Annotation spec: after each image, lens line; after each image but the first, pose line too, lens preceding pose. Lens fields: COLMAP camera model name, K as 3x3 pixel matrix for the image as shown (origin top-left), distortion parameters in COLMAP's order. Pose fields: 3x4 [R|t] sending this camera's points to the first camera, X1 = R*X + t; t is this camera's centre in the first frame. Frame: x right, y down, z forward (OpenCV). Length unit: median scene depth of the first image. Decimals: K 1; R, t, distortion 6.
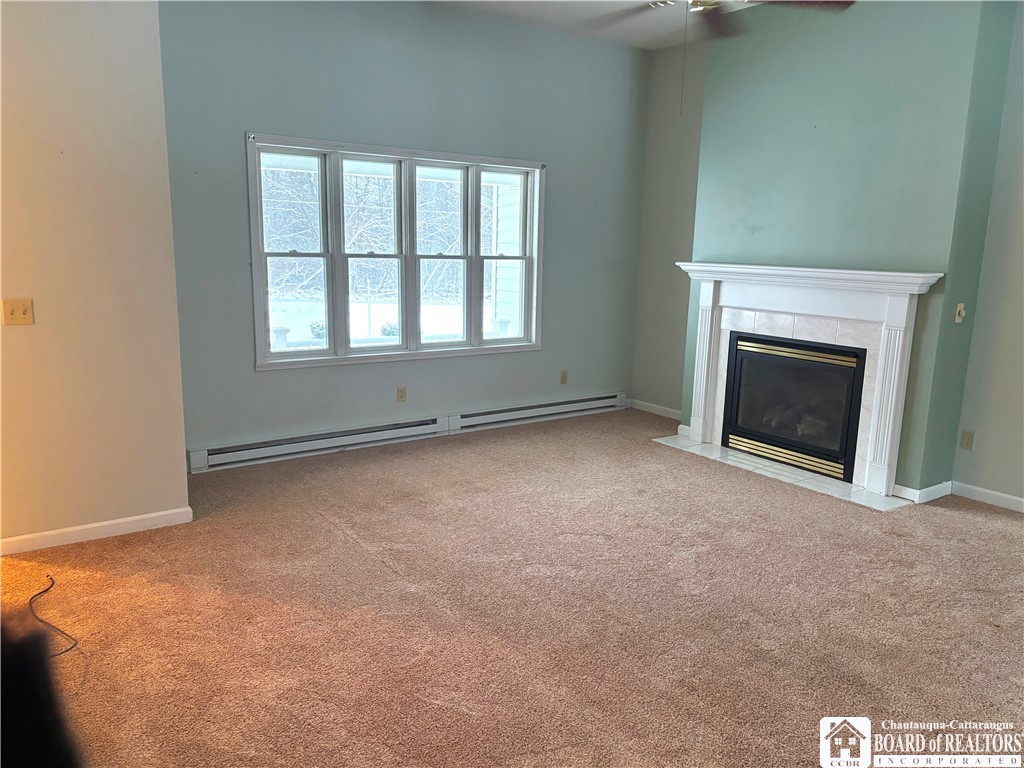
lens RADIAL K [[763.9, 0, 505.0], [0, 763.9, 388.3], [0, 0, 1]] dist [0.079665, -0.069158]
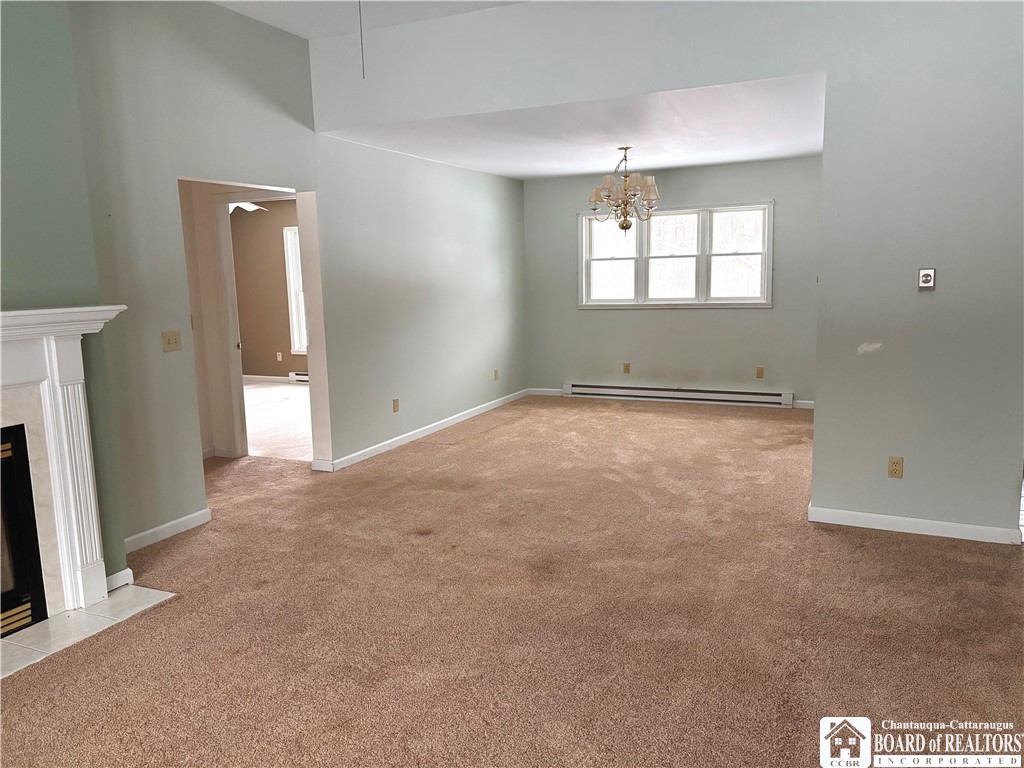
lens RADIAL K [[763.9, 0, 505.0], [0, 763.9, 388.3], [0, 0, 1]] dist [0.079665, -0.069158]
pose [[-0.504982, -0.128124, 0.853568, -0.527406], [0.176755, 0.952613, 0.247562, -0.280974], [-0.844838, 0.275887, -0.458405, 1.514799]]
